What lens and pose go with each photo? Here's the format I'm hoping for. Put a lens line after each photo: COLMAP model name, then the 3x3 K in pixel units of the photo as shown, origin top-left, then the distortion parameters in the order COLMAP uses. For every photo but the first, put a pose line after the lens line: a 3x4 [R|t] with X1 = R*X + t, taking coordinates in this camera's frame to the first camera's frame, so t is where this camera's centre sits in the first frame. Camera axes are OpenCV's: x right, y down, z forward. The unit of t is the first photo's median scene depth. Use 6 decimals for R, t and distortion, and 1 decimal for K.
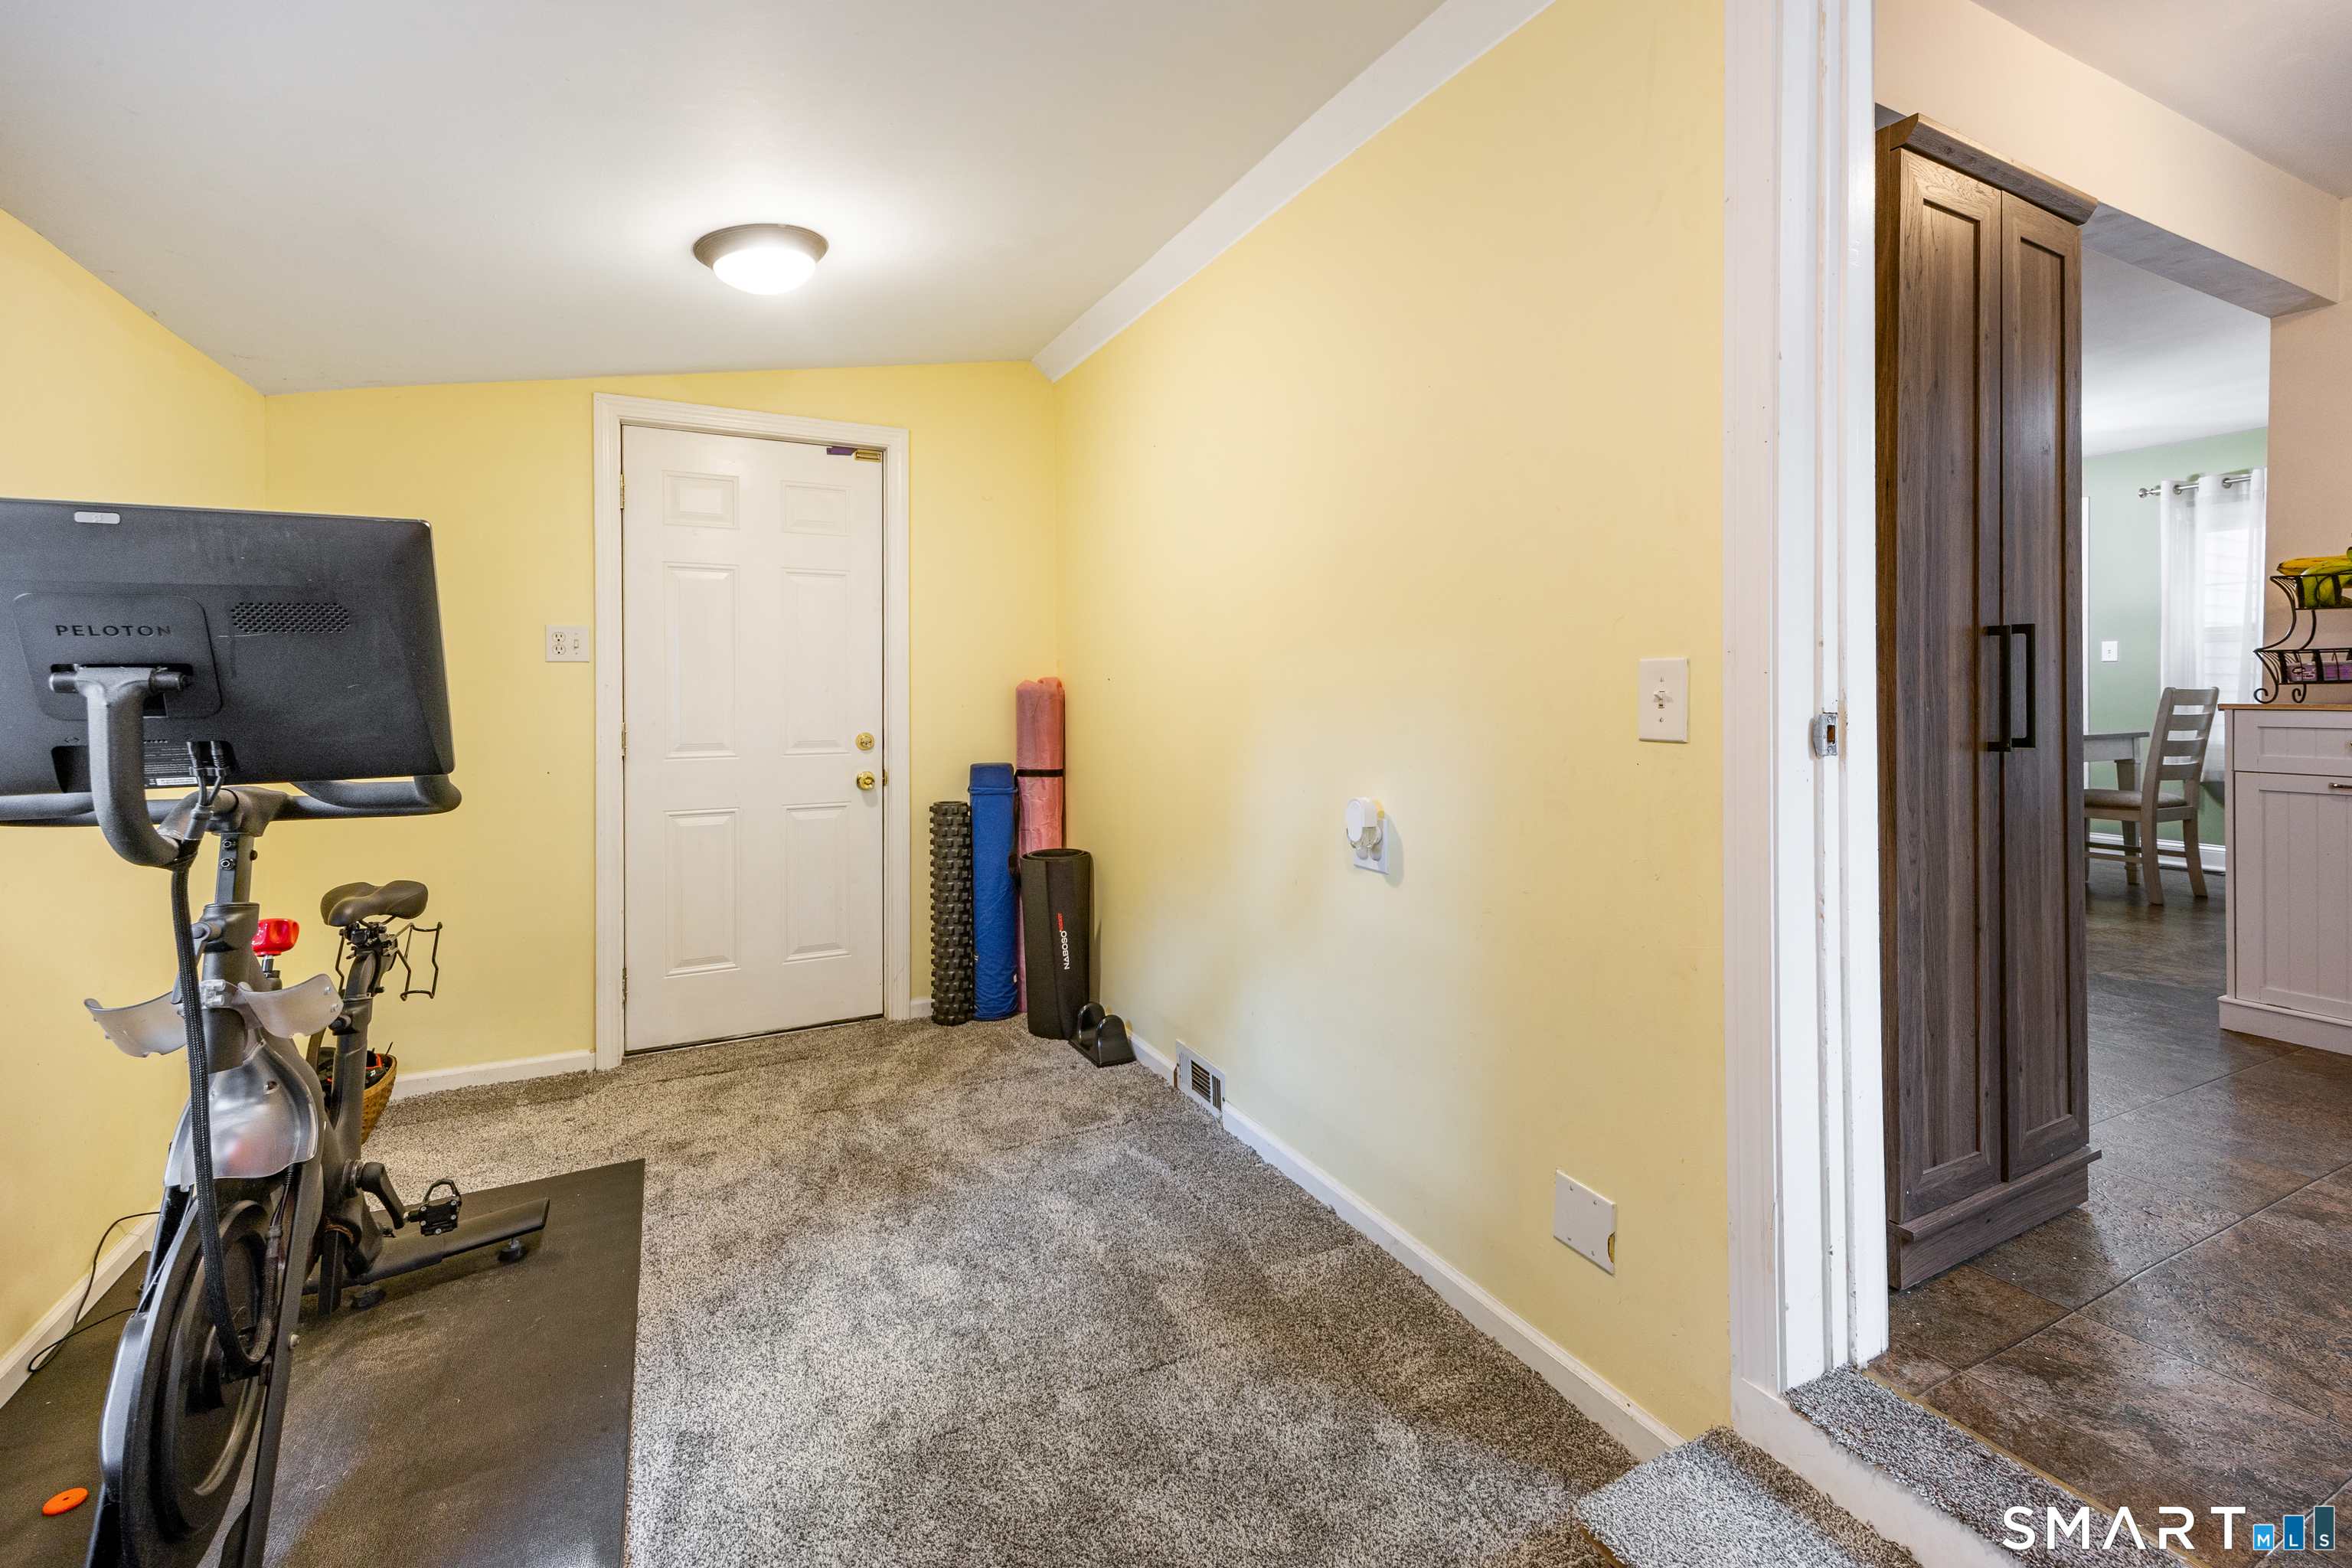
lens RADIAL K [[1026.4, 0, 1173.0], [0, 1026.4, 667.1], [0, 0, 1]] dist [0.012978, 0.000322]
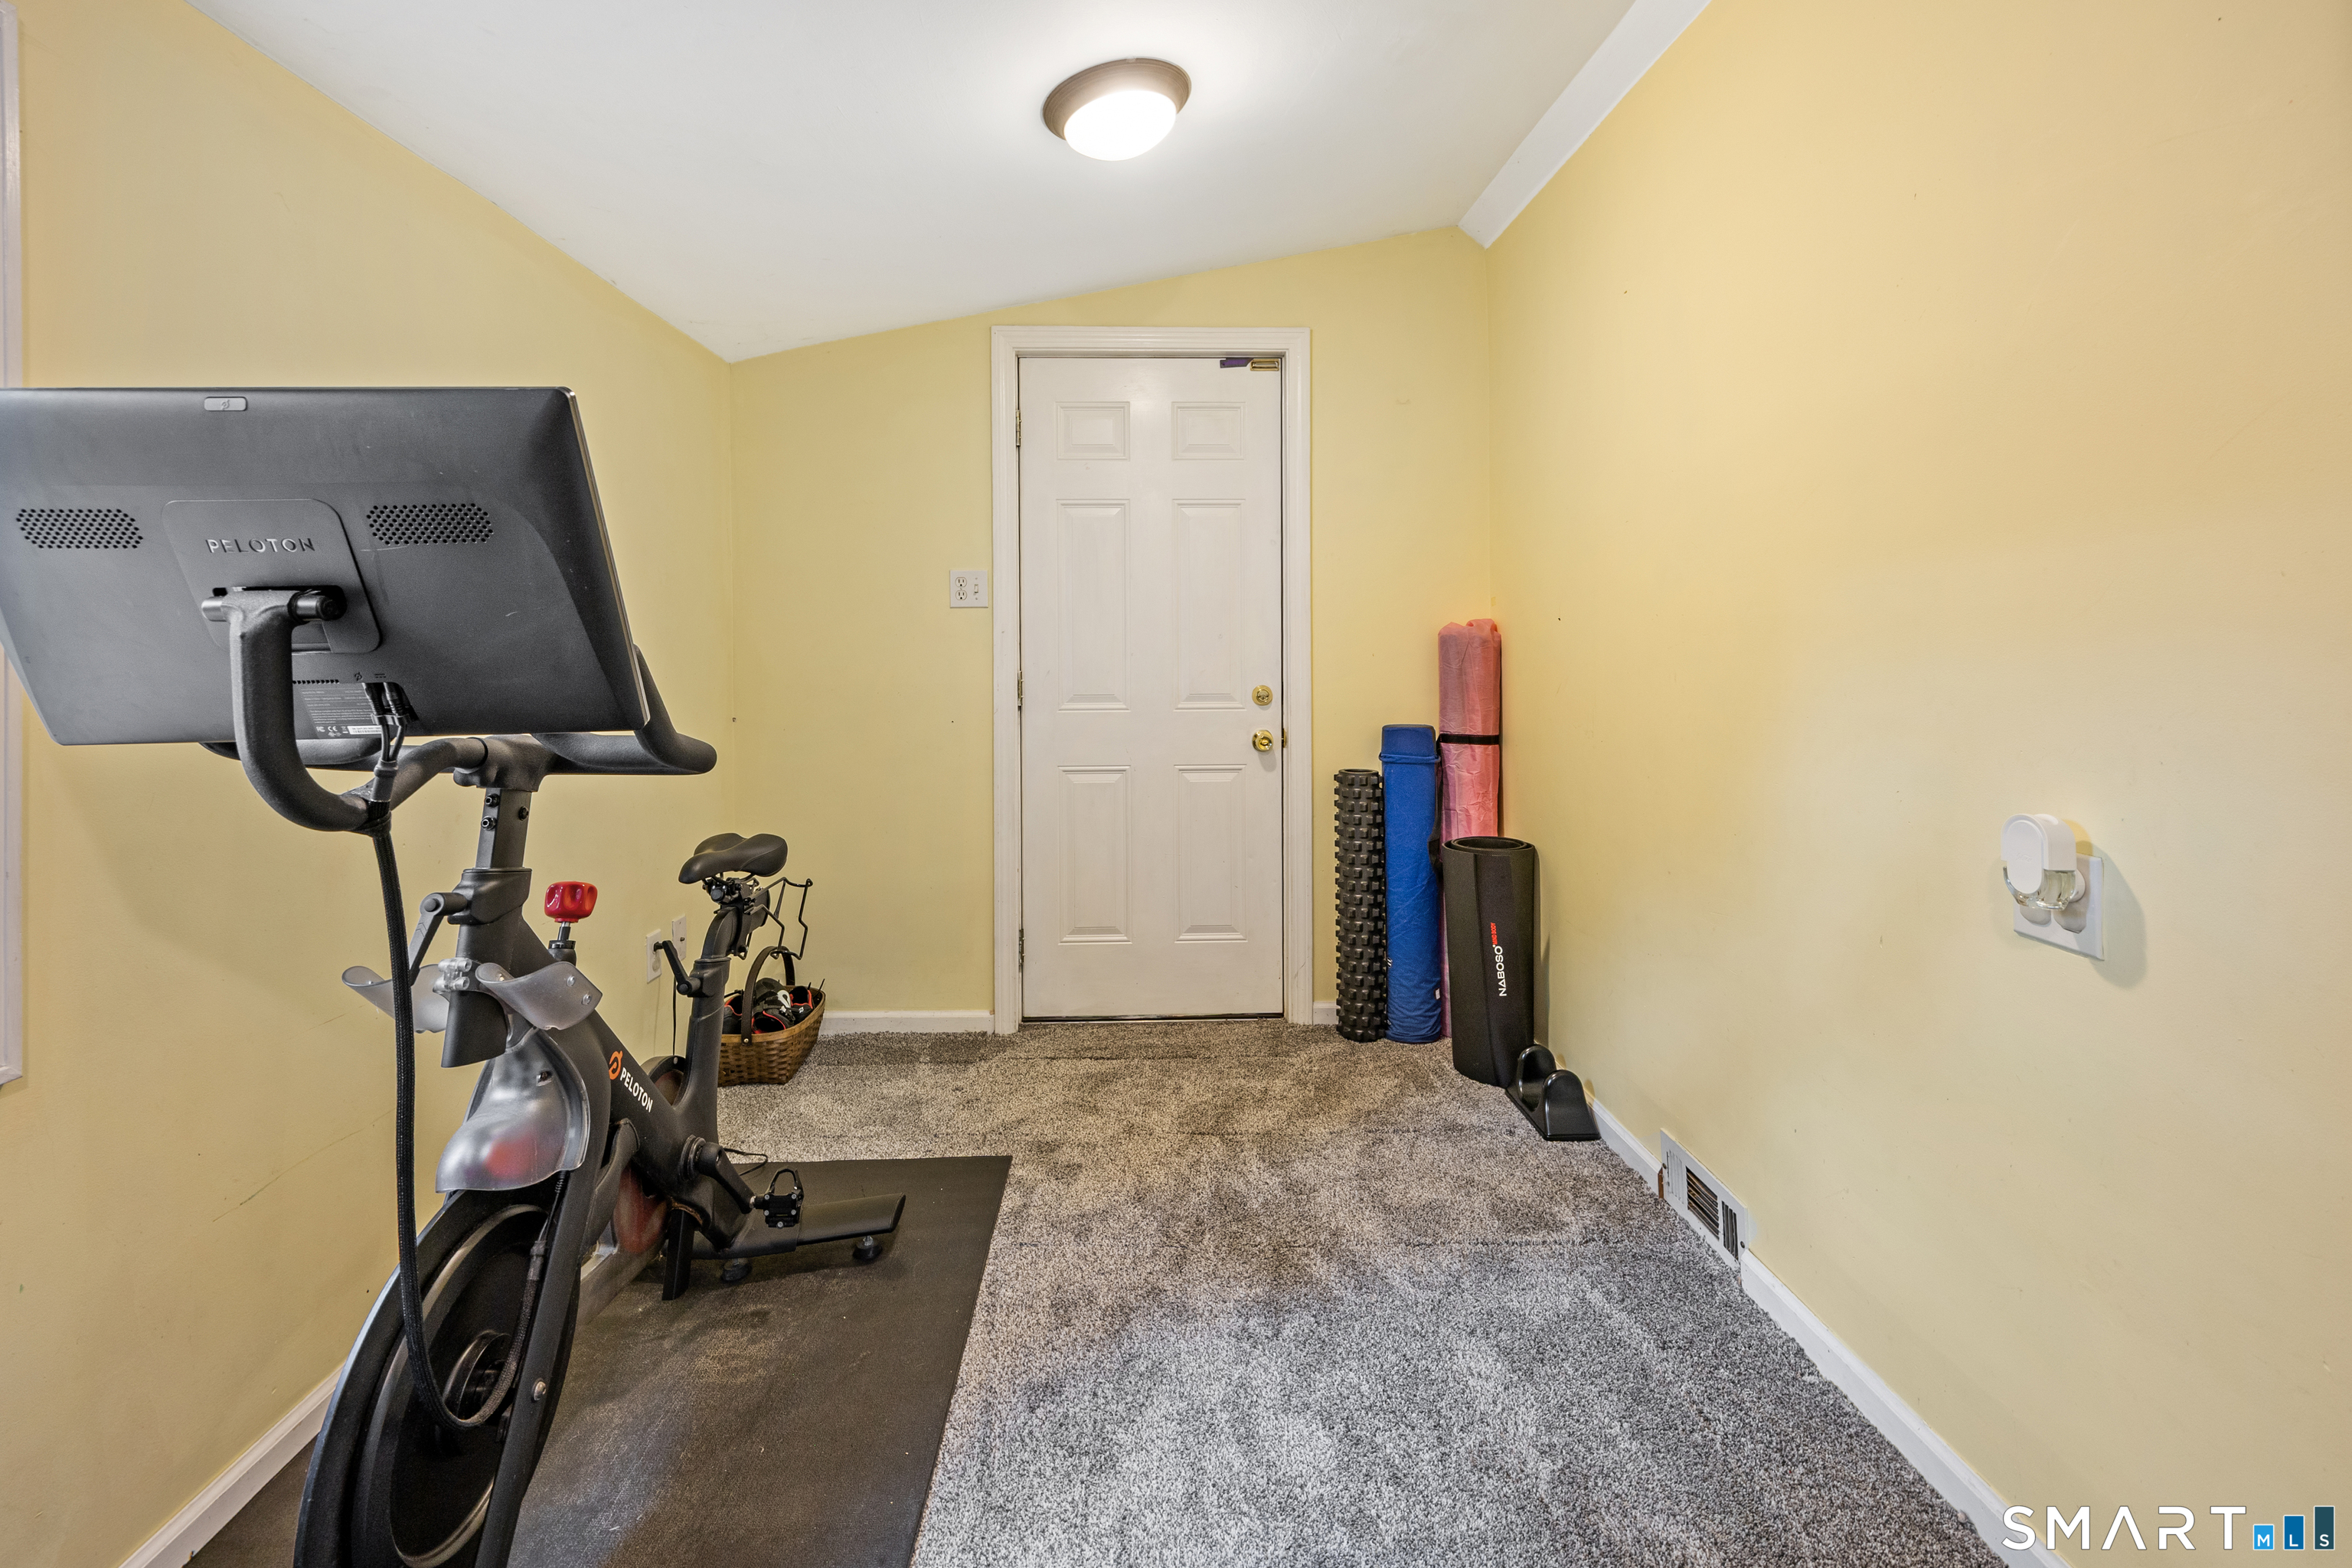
lens RADIAL K [[1003.6, 0, 1211.5], [0, 1003.6, 649.4], [0, 0, 1]] dist [0.007849, 0.000045]
pose [[0.919827, -0.000154, -0.392324, -0.010213], [0.010250, 0.999668, 0.023641, 0.017142], [0.392190, -0.025767, 0.919523, 0.269866]]
